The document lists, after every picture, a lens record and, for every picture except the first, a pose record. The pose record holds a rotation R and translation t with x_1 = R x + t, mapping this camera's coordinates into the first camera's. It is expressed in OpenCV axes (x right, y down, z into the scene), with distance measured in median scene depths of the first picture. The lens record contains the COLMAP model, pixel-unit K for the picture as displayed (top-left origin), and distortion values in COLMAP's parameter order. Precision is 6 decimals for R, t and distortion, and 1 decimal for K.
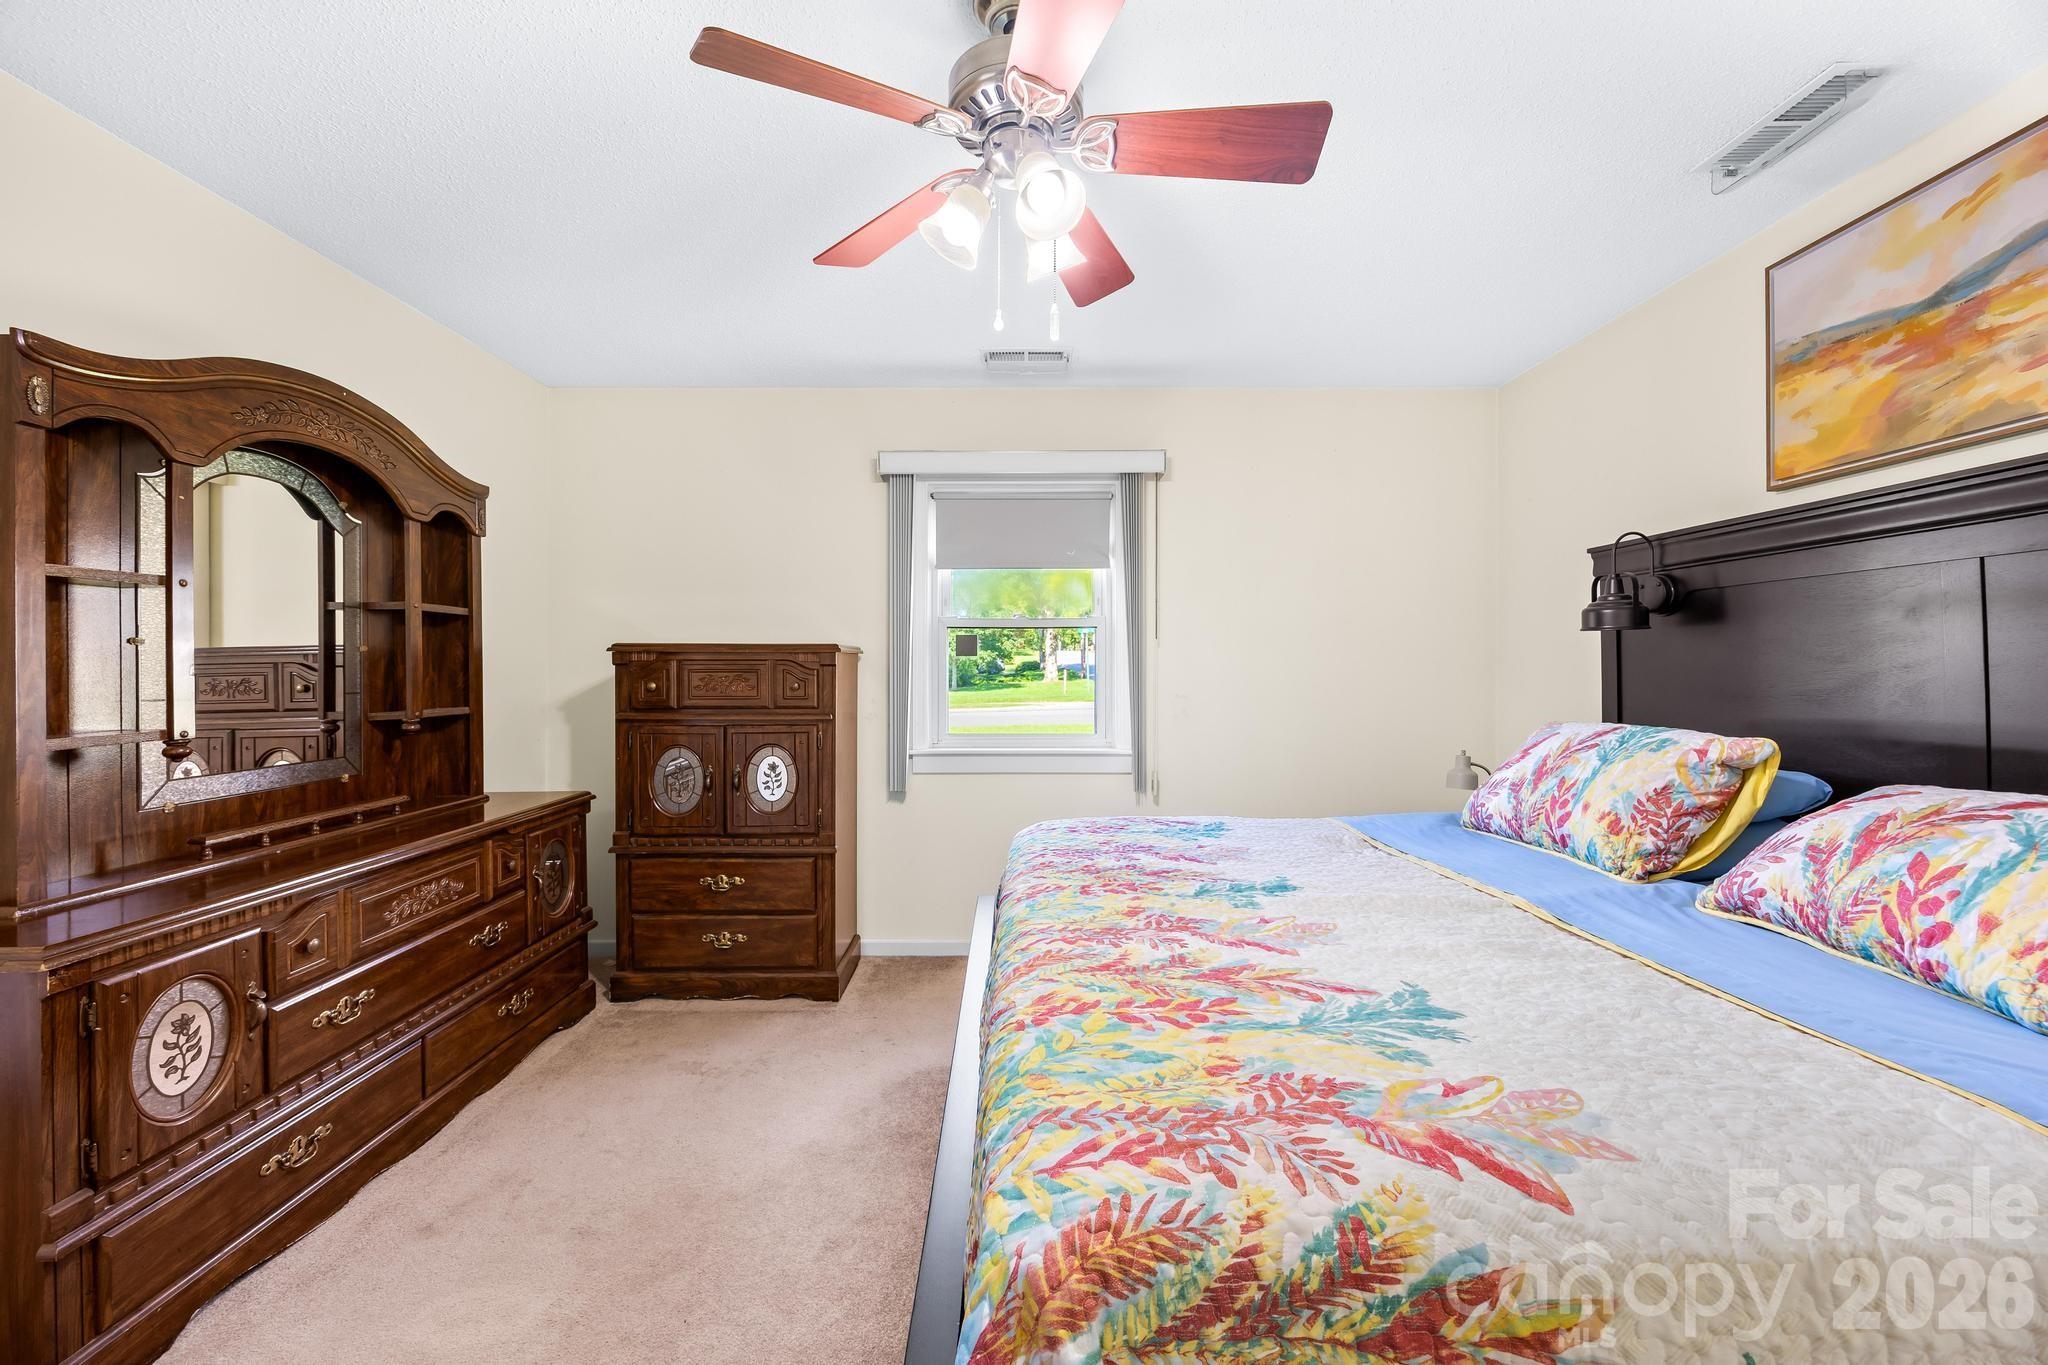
lens RADIAL K [[805.1, 0, 1010.3], [0, 805.1, 661.2], [0, 0, 1]] dist [-0.004956, 0.000809]
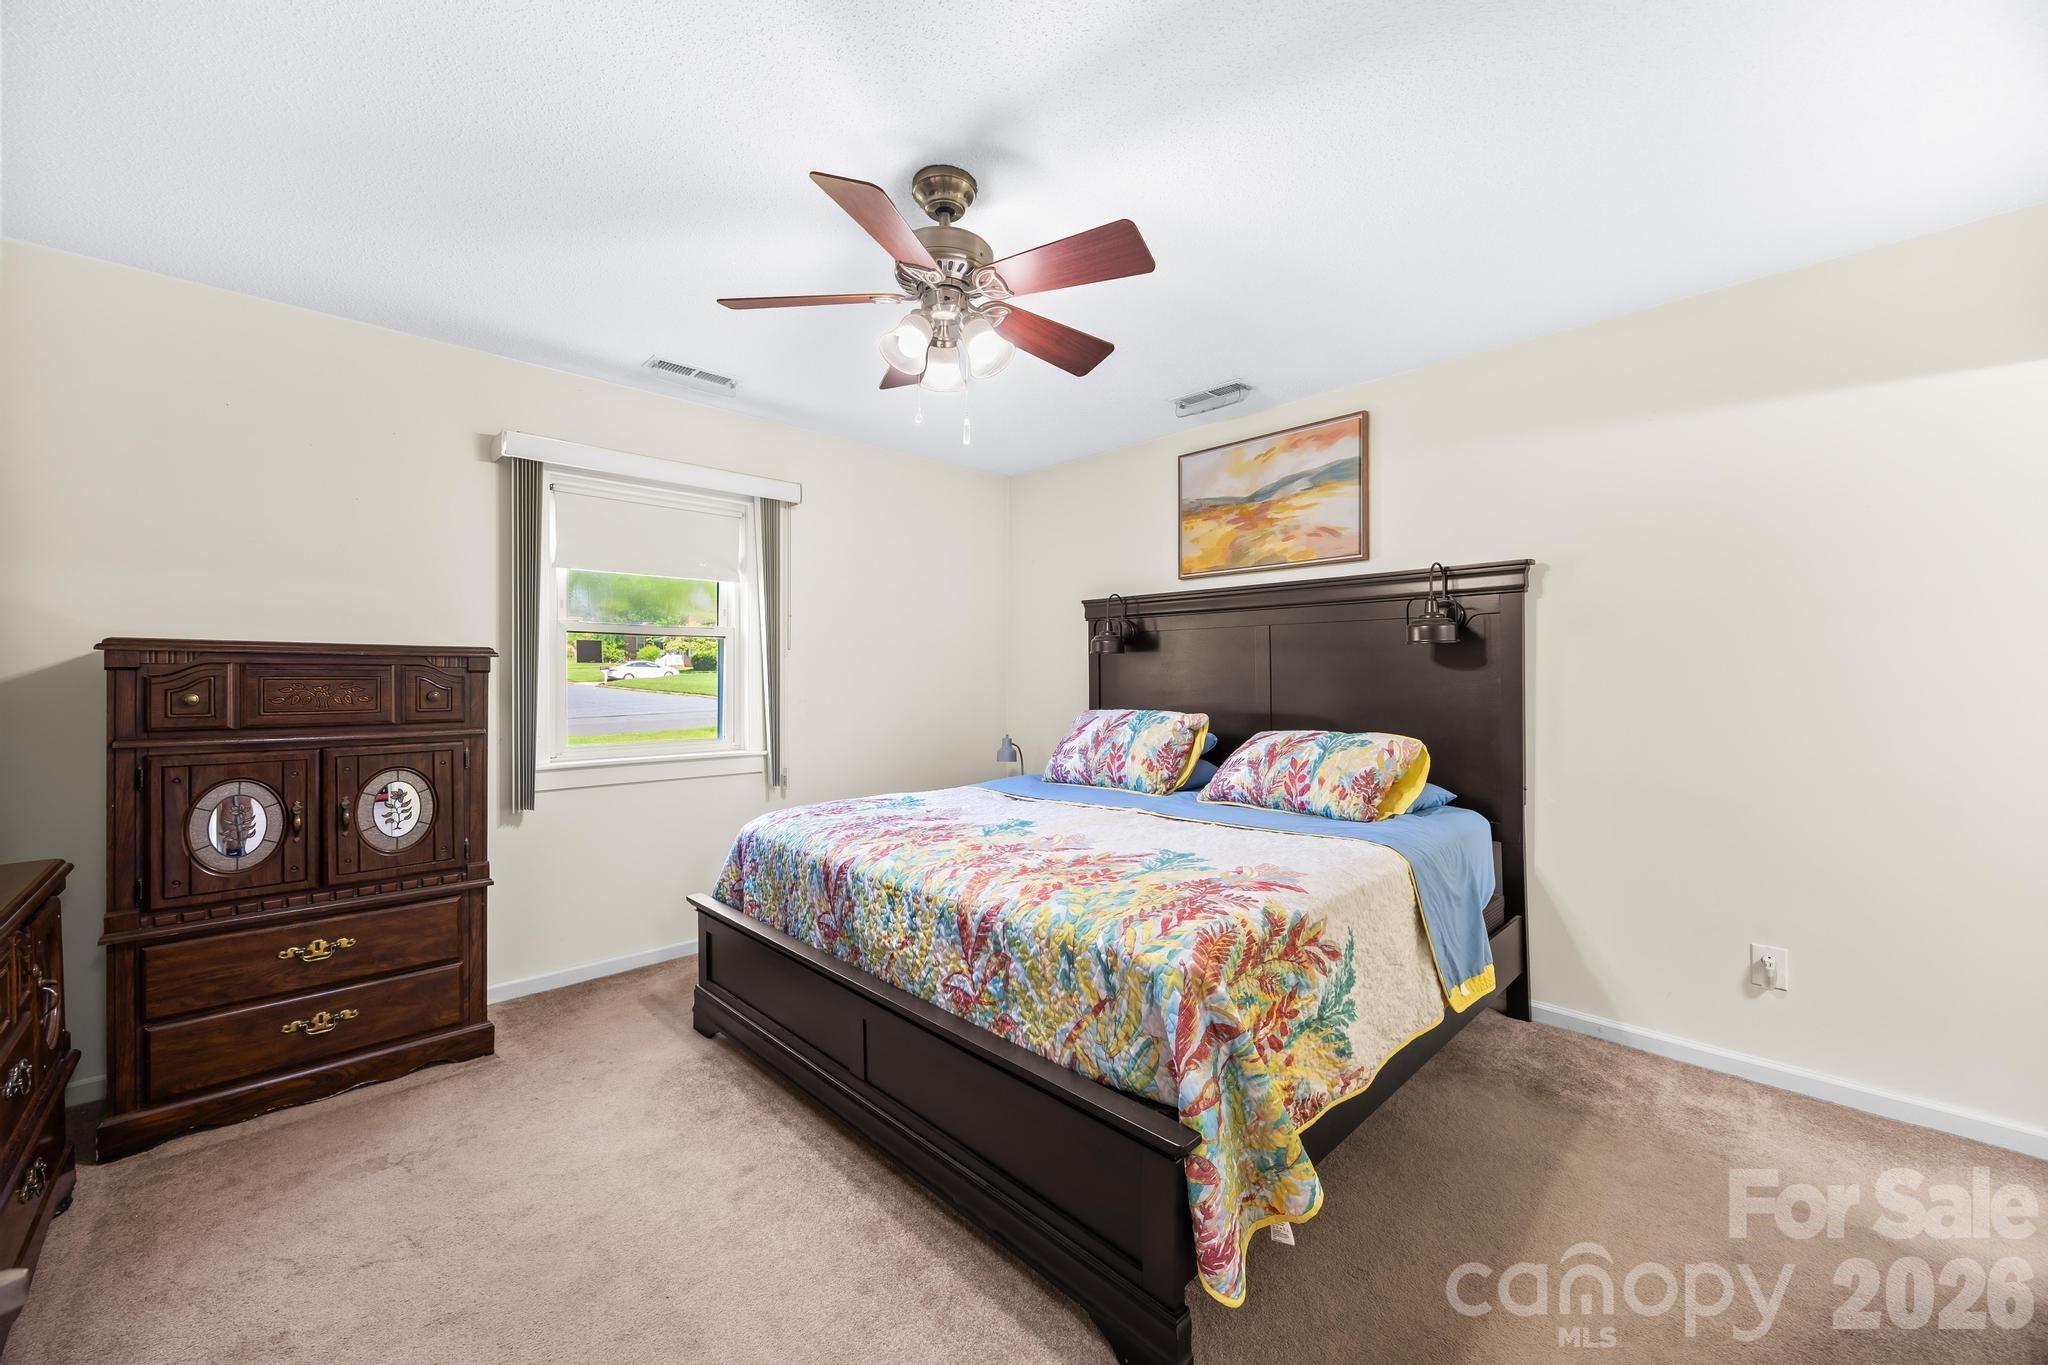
lens RADIAL K [[805.1, 0, 1040.9], [0, 805.1, 668.6], [0, 0, 1]] dist [-0.004956, 0.000809]
pose [[0.703046, 0.009044, 0.711087, -0.646710], [-0.008150, 0.999956, -0.004660, 0.000903], [-0.711098, -0.002519, 0.703089, -0.066876]]
